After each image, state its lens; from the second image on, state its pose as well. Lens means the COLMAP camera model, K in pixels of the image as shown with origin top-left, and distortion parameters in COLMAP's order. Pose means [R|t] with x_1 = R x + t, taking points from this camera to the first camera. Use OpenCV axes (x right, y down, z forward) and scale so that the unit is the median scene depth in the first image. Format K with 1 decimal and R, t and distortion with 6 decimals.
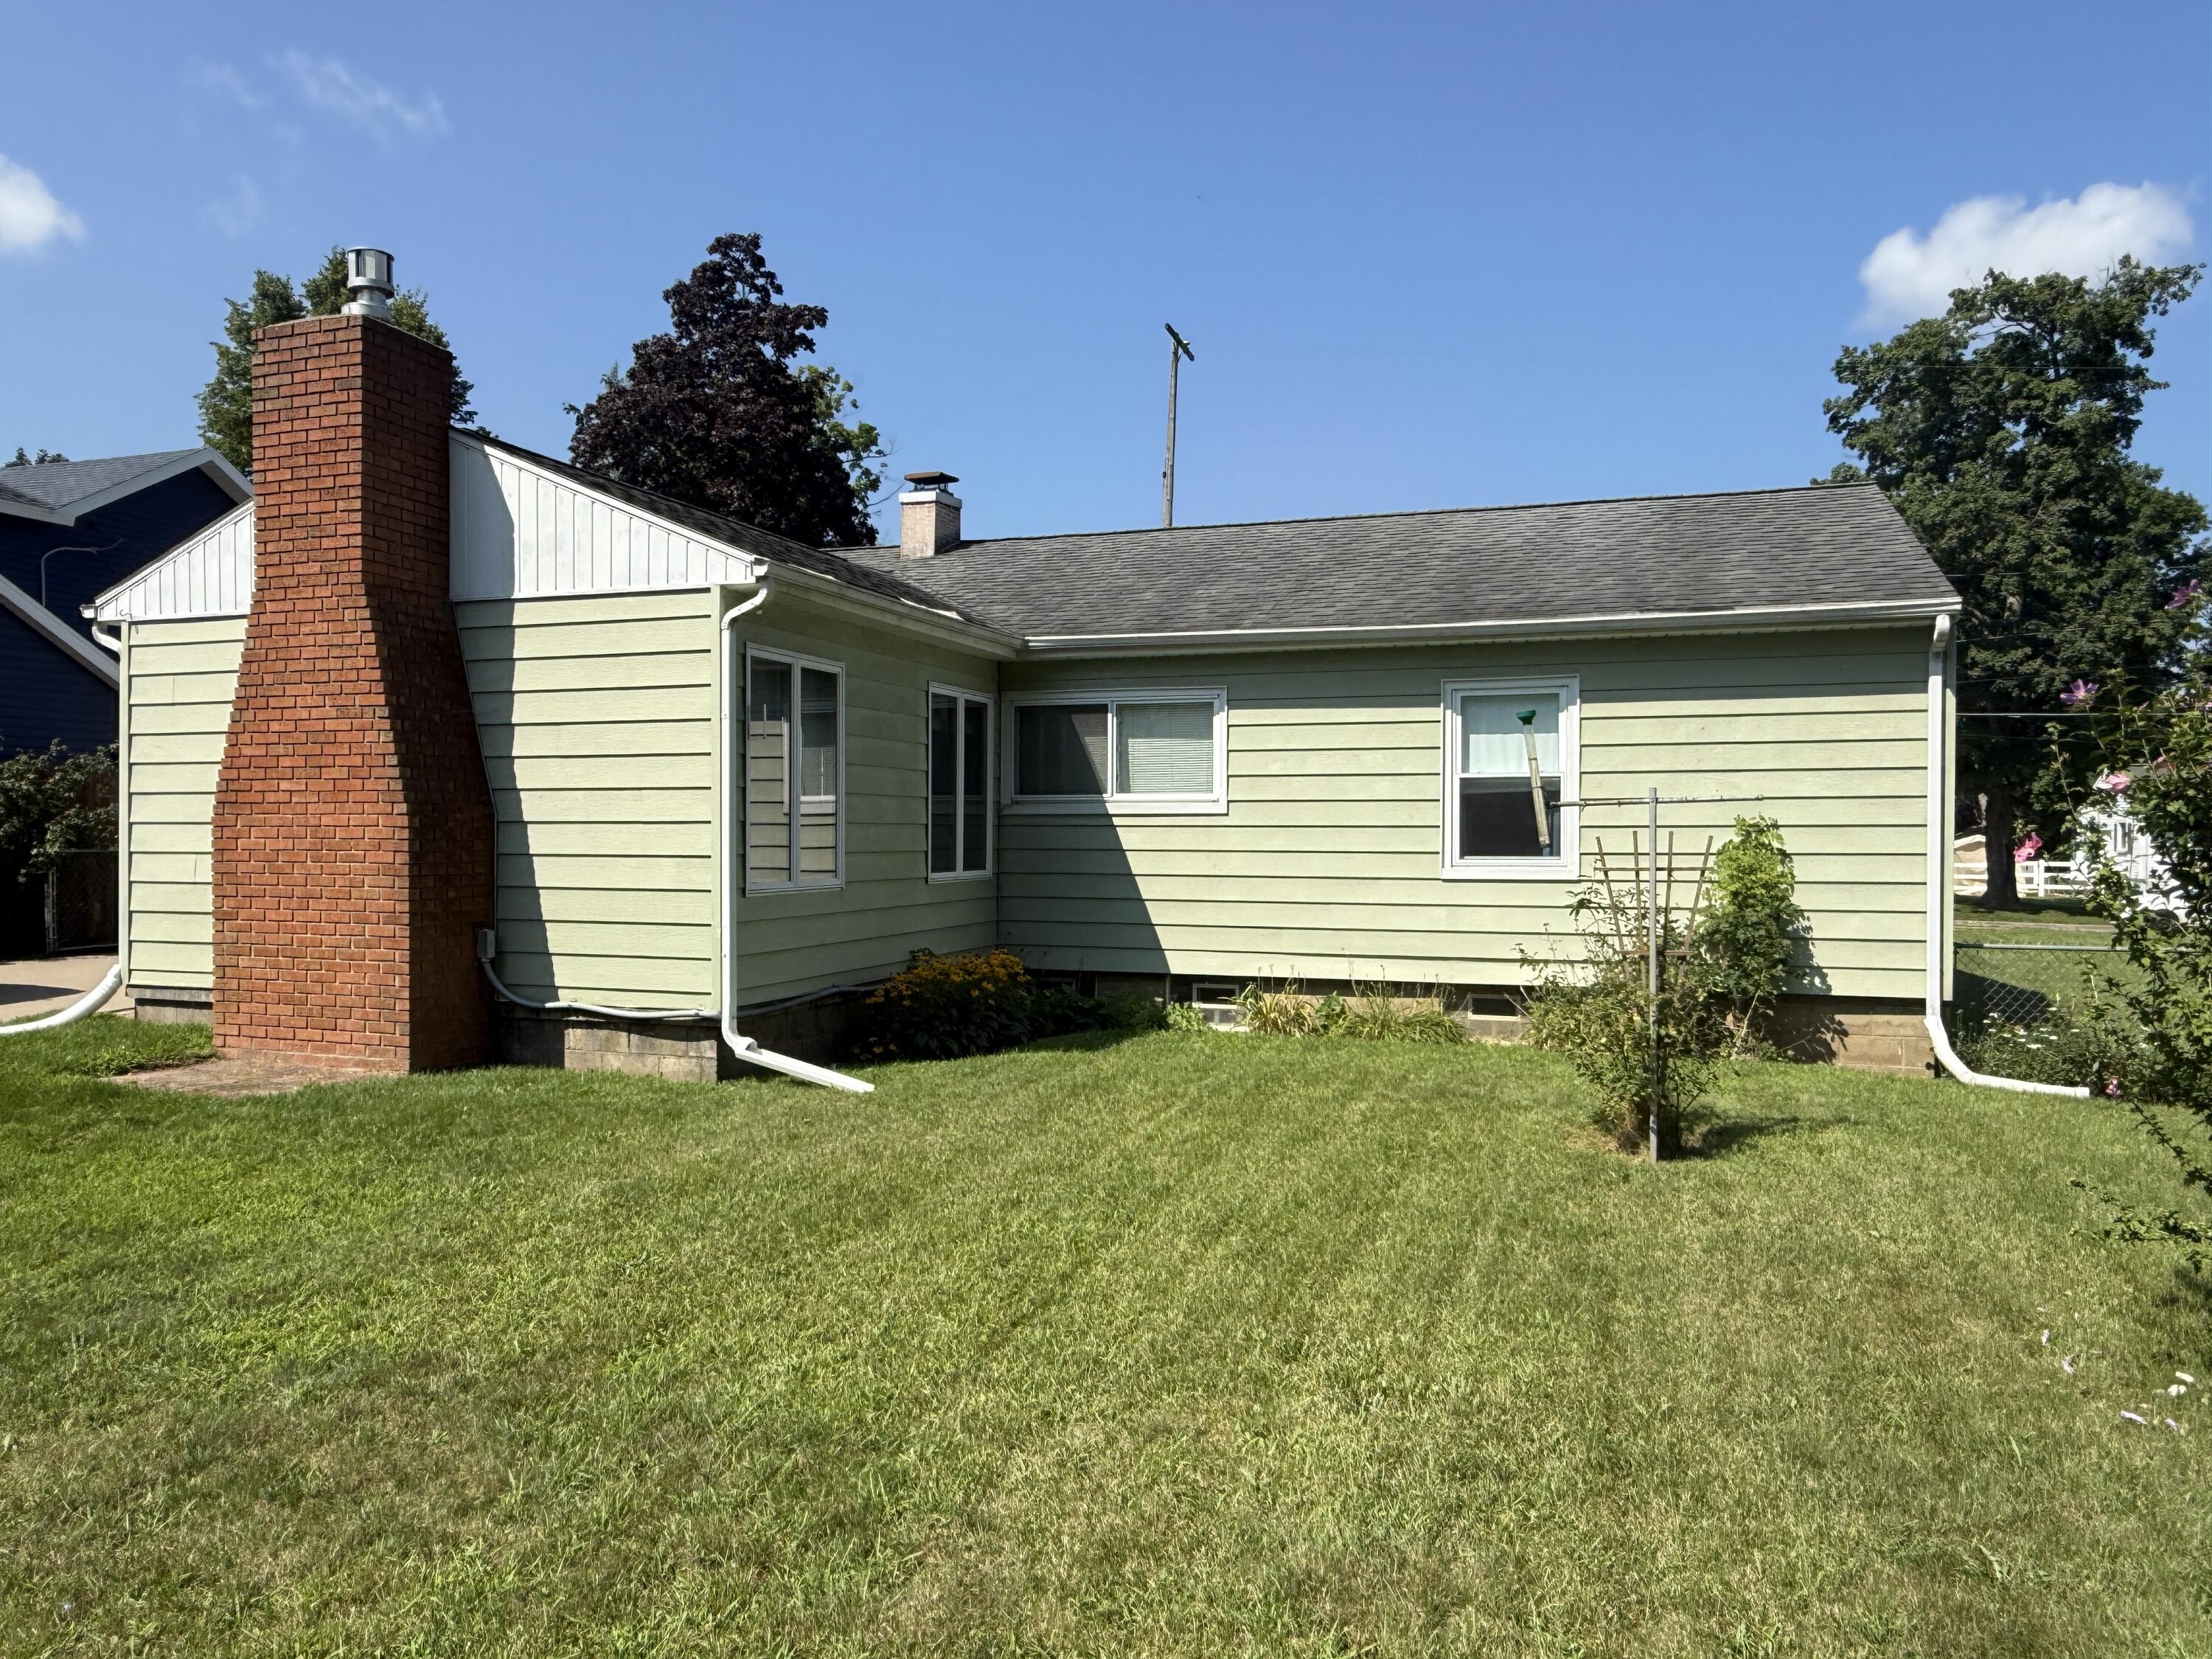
lens RADIAL K [[1556.5, 0, 1124.3], [0, 1556.5, 834.0], [0, 0, 1]] dist [0.046343, -0.065112]
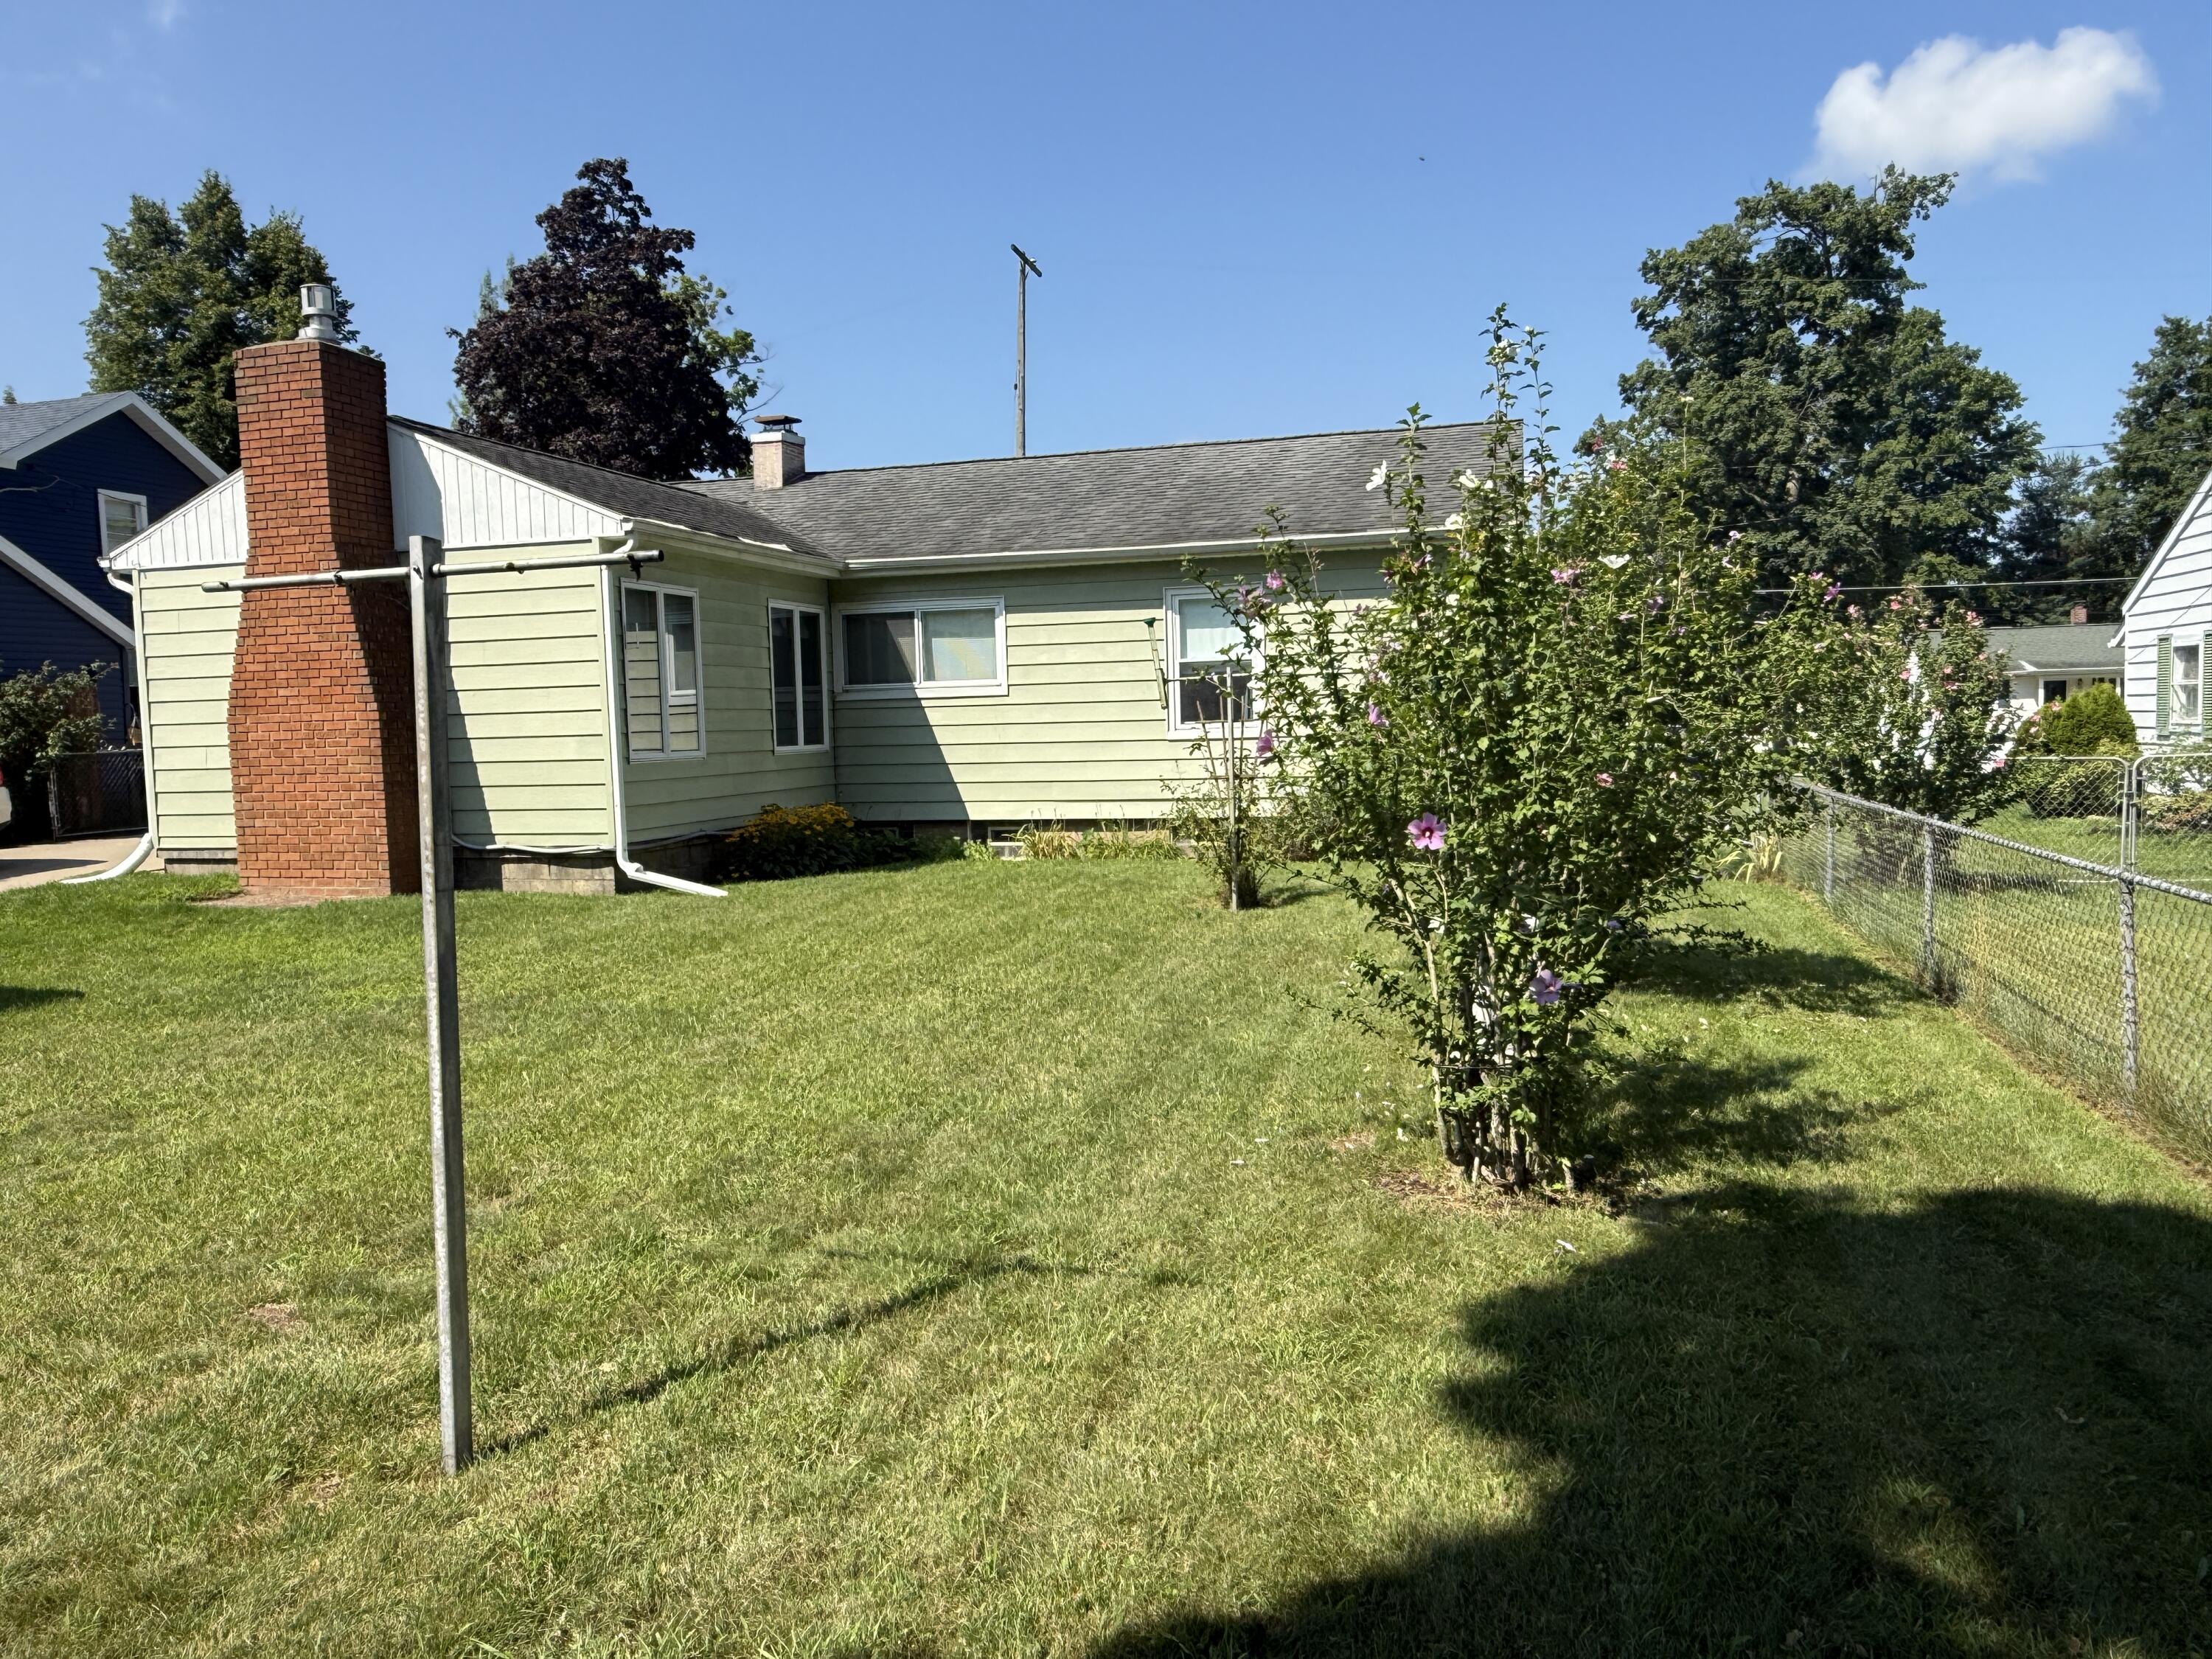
lens RADIAL K [[1556.5, 0, 1117.8], [0, 1556.5, 838.4], [0, 0, 1]] dist [0.046343, -0.065112]
pose [[0.998153, -0.033348, 0.050783, 0.086082], [0.029565, 0.996857, 0.073501, 0.012788], [-0.053074, -0.071864, 0.996001, -0.300196]]
